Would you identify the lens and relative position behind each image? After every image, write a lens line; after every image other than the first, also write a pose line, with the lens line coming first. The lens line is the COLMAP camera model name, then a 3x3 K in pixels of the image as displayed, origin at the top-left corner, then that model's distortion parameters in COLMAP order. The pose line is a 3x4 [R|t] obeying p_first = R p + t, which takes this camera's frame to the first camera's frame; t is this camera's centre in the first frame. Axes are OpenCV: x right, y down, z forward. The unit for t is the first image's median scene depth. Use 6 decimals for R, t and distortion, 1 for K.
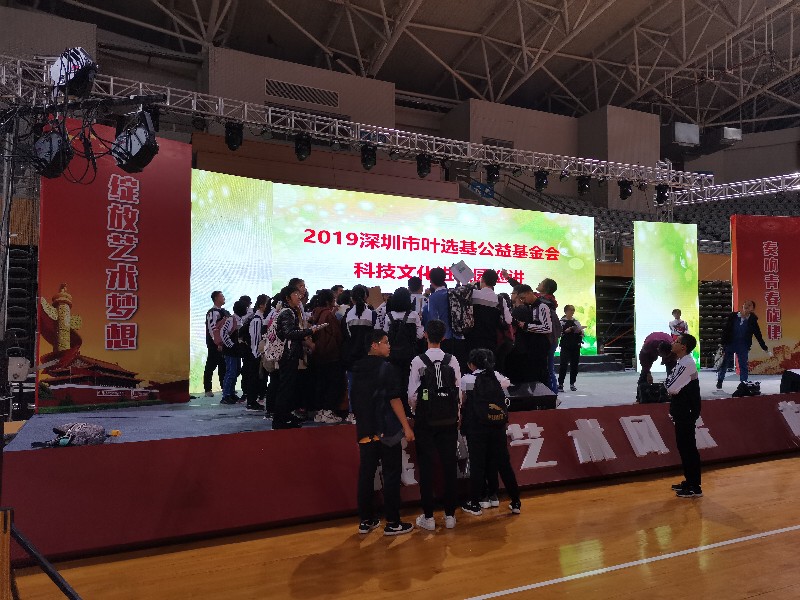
lens RADIAL K [[598.6, 0, 402.0], [0, 598.6, 302.3], [0, 0, 1]] dist [0.093571, -0.106252]
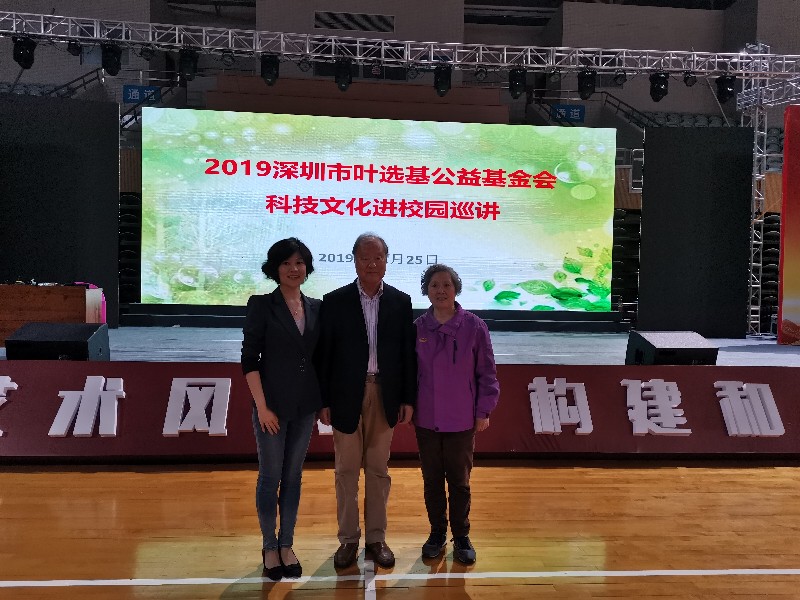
lens RADIAL K [[598.6, 0, 402.0], [0, 598.6, 302.3], [0, 0, 1]] dist [0.093571, -0.106252]
pose [[0.931427, 0.029604, -0.362723, 0.424307], [-0.004092, 0.997475, 0.070904, 0.026399], [0.363906, -0.064557, 0.929196, 0.228991]]
